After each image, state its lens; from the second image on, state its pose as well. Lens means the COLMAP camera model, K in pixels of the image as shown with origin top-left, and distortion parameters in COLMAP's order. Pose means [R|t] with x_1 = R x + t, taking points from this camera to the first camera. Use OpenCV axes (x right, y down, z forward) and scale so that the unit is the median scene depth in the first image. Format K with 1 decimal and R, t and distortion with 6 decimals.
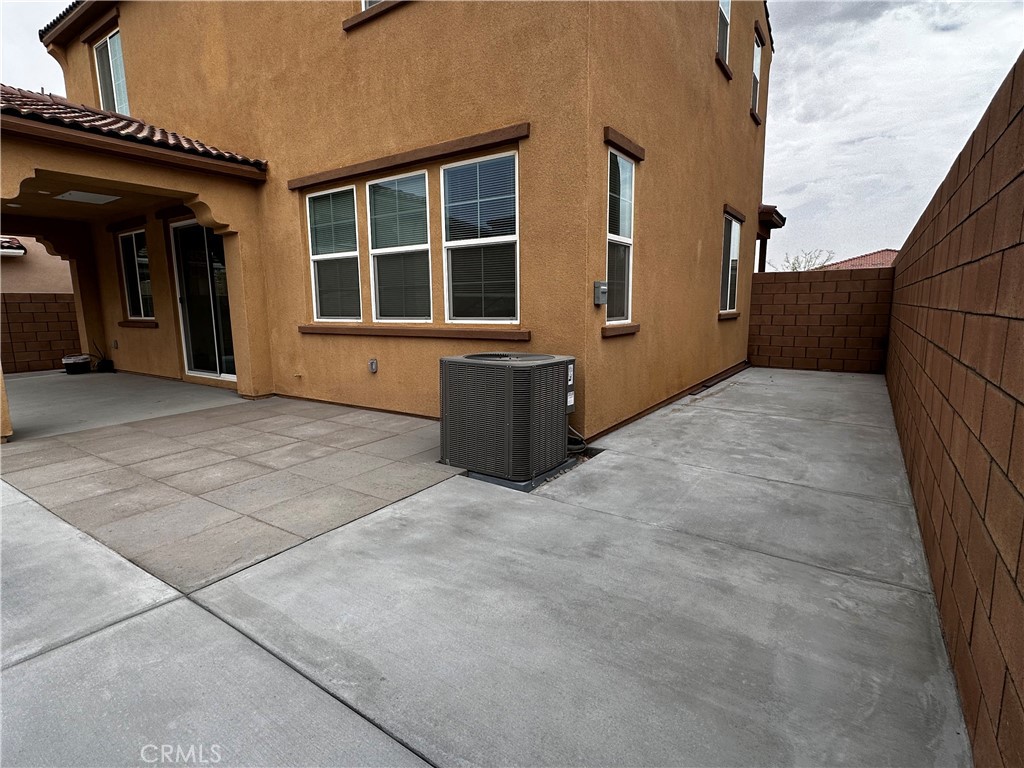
lens RADIAL K [[517.5, 0, 512.0], [0, 517.5, 384.0], [0, 0, 1]] dist [-0.004569, 0.000477]
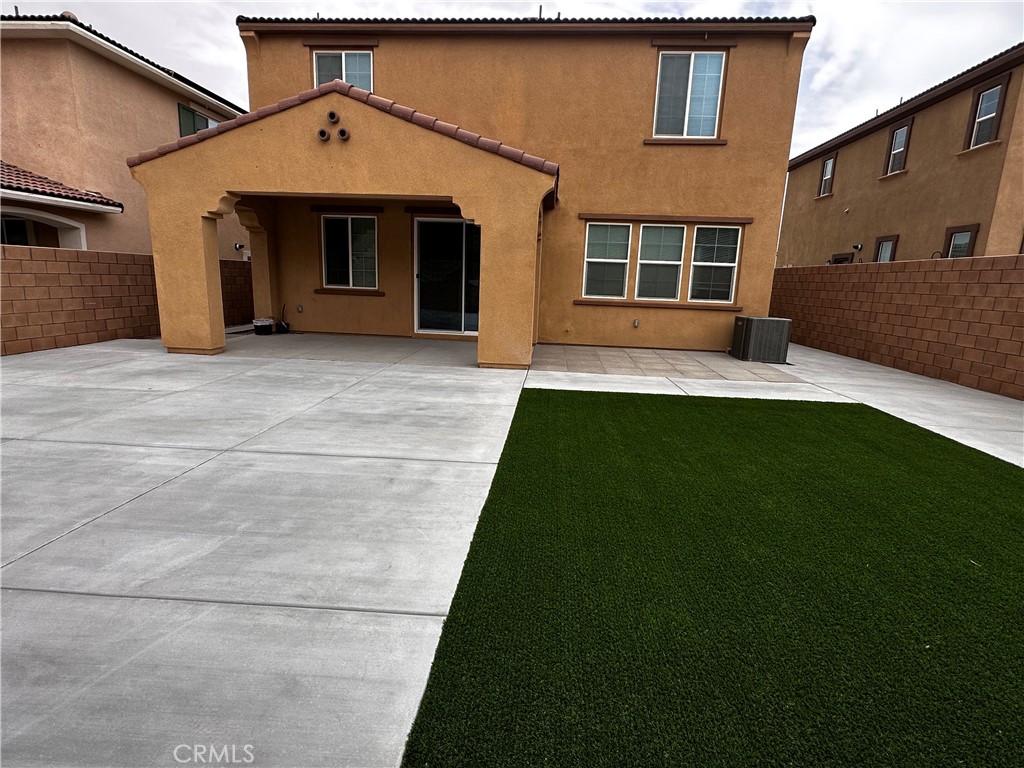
lens RADIAL K [[517.5, 0, 512.0], [0, 517.5, 384.0], [0, 0, 1]] dist [-0.004569, 0.000477]
pose [[0.871887, -0.055810, 0.486516, -1.487491], [0.028293, 0.997566, 0.063730, 0.048568], [-0.488889, -0.041800, 0.871344, -0.384438]]
